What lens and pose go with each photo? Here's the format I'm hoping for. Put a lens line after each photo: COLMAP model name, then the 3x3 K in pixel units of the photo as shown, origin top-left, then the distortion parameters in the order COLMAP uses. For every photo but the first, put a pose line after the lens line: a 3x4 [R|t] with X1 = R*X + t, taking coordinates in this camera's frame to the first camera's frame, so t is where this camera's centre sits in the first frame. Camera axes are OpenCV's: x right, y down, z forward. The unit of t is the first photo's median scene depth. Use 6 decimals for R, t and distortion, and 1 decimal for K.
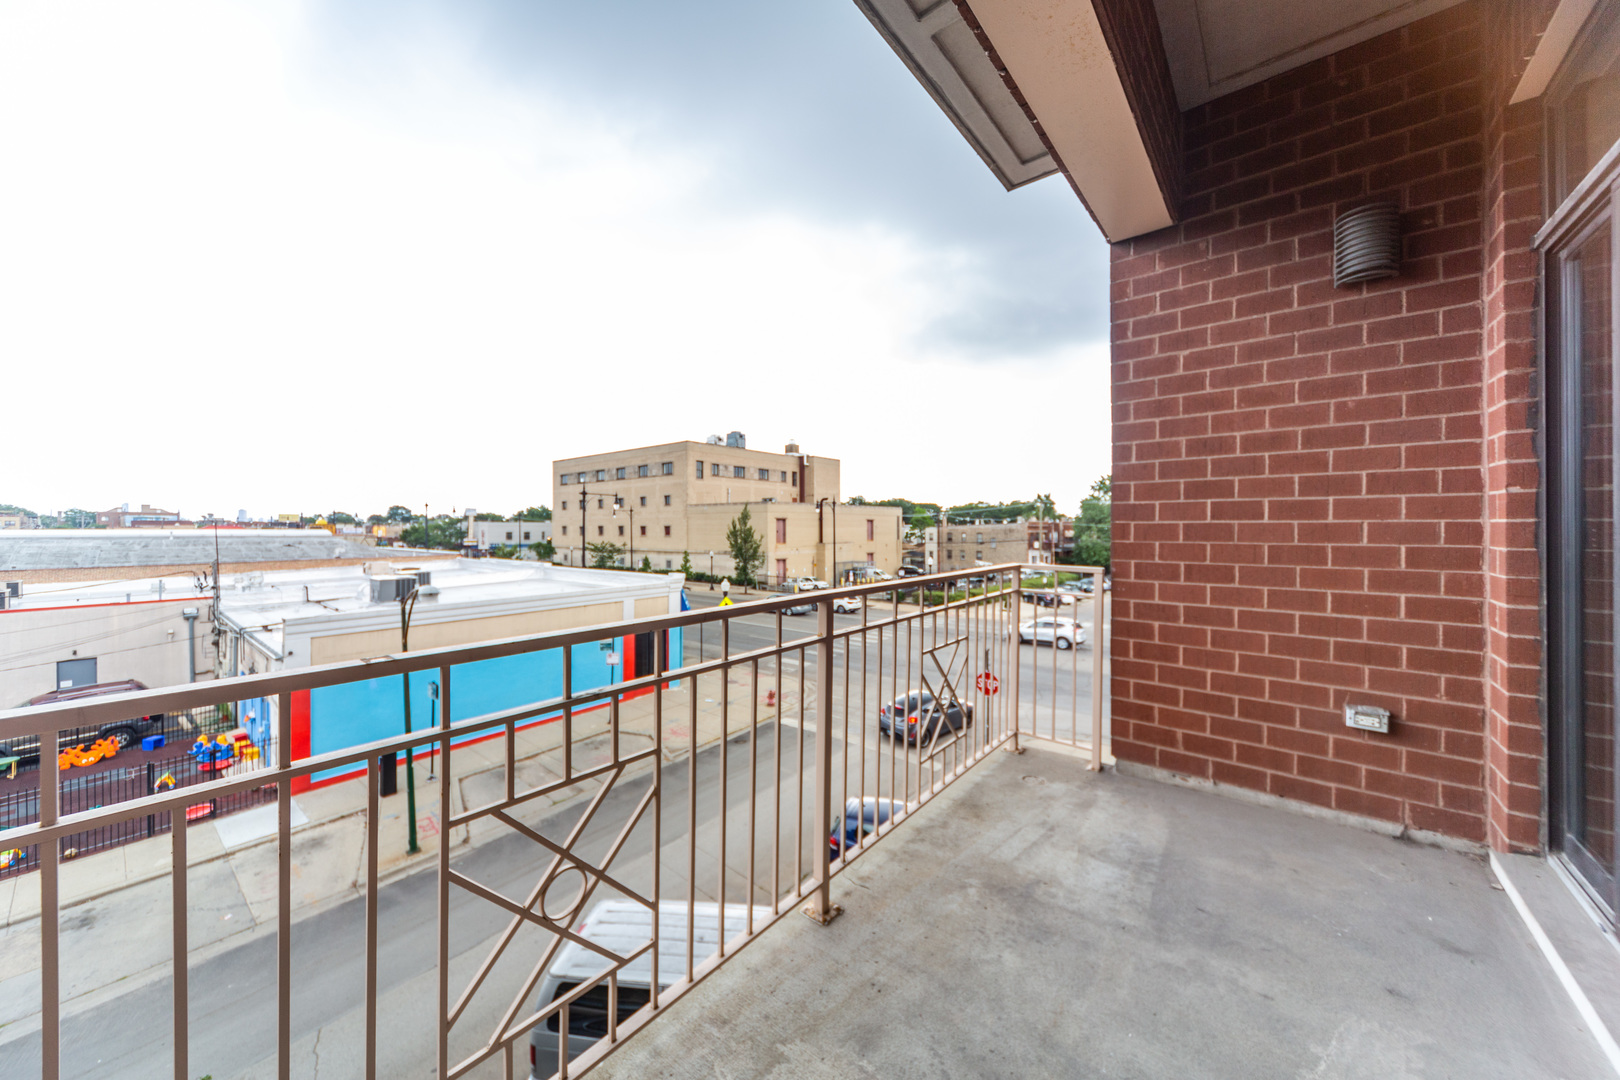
lens RADIAL K [[573.6, 0, 810.0], [0, 573.6, 540.0], [0, 0, 1]] dist [-0.000650, -0.000045]
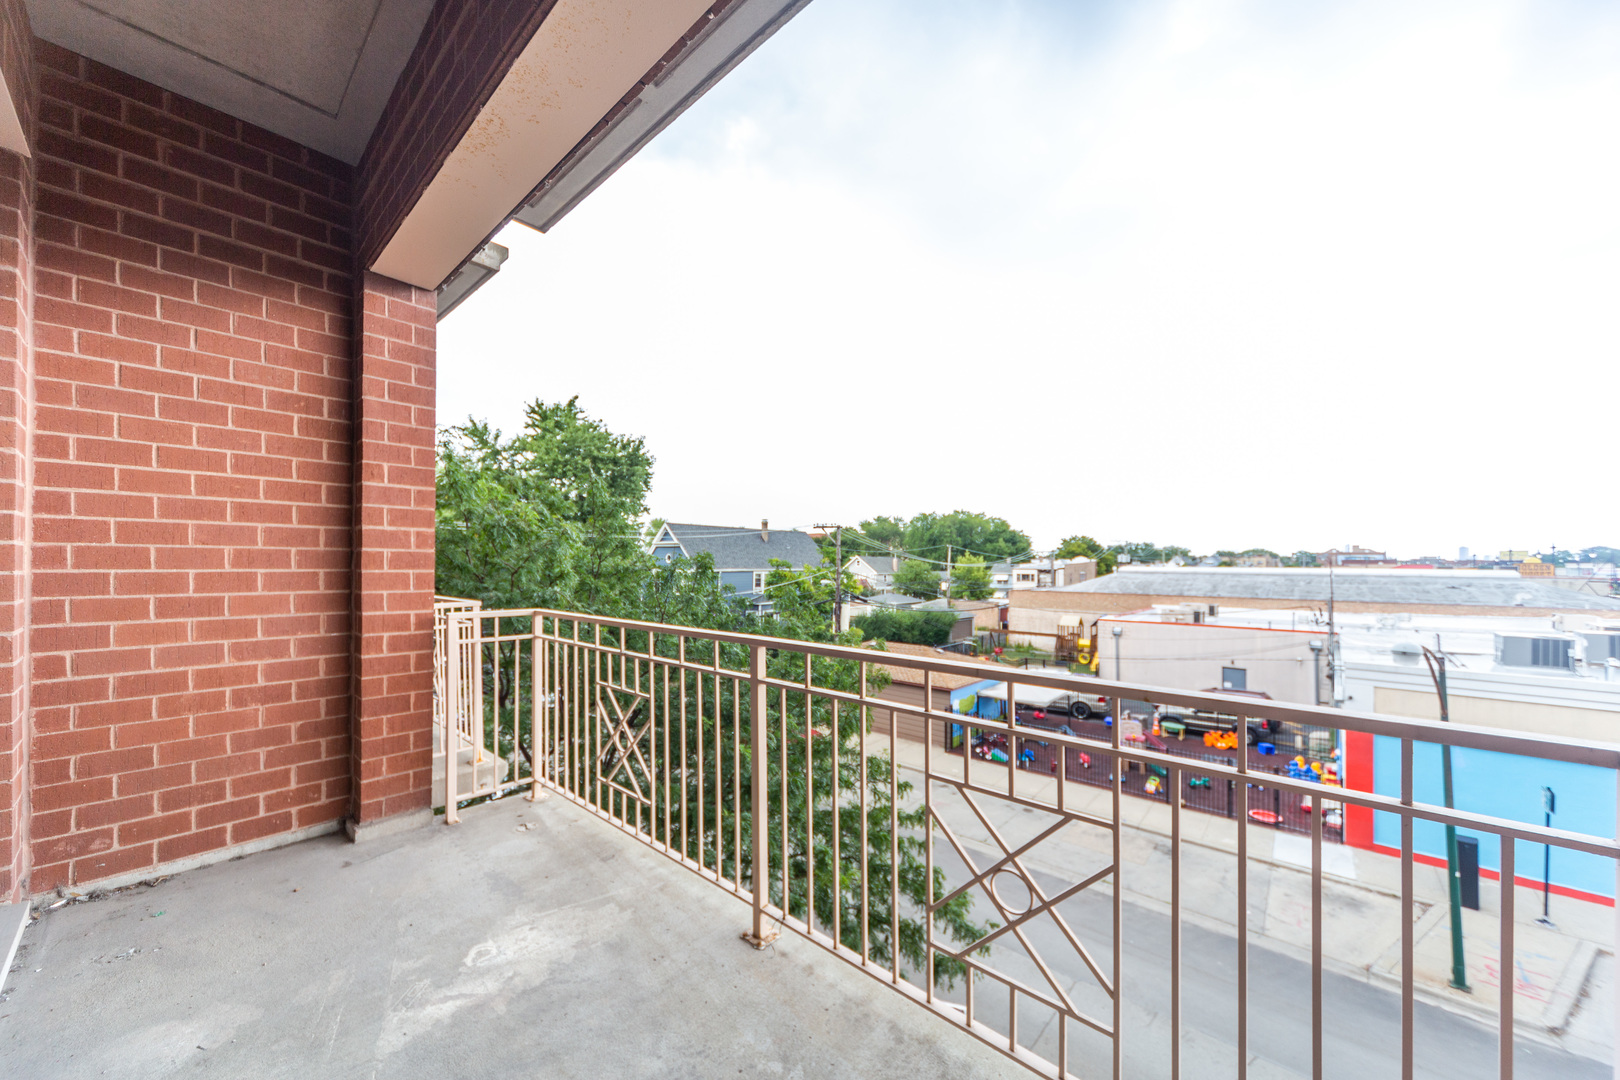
lens RADIAL K [[572.3, 0, 780.1], [0, 572.3, 562.4], [0, 0, 1]] dist [0.001788, -0.000095]
pose [[-0.087417, -0.000934, -0.996171, 0.096870], [-0.027957, 0.999608, 0.001516, -0.002754], [0.995779, 0.027982, -0.087408, 0.082583]]
